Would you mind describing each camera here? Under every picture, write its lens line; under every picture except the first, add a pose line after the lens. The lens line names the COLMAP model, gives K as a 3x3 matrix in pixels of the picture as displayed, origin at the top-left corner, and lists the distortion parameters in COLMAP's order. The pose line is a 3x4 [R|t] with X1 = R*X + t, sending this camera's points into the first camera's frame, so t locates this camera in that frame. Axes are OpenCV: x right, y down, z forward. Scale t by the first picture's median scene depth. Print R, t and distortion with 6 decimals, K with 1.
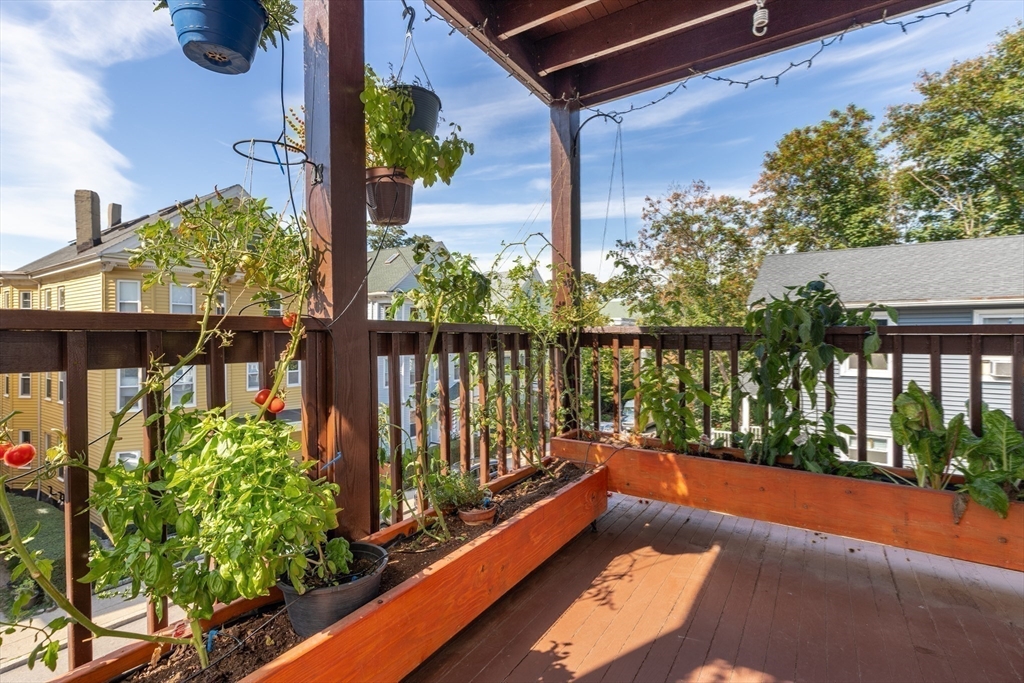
lens RADIAL K [[458.8, 0, 514.1], [0, 458.8, 336.5], [0, 0, 1]] dist [0.002725, 0.000000]
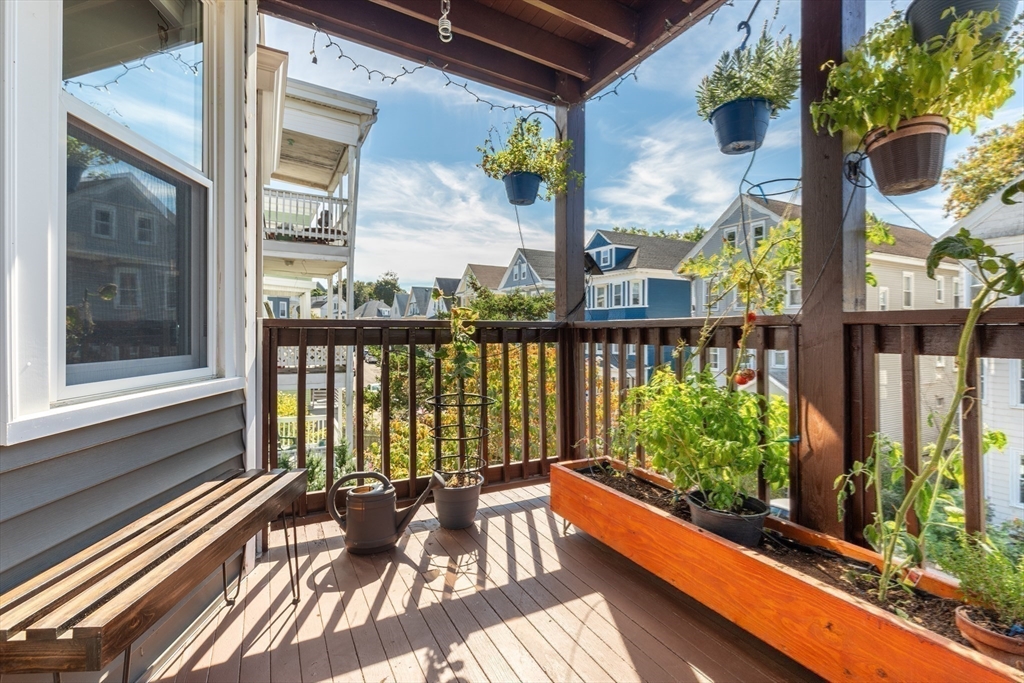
lens RADIAL K [[458.8, 0, 514.1], [0, 458.8, 336.5], [0, 0, 1]] dist [0.002725, 0.000000]
pose [[-0.475892, 0.006177, -0.879482, 0.880732], [0.001329, 0.999979, 0.006304, 0.005700], [0.879503, 0.001831, -0.475890, 0.904926]]
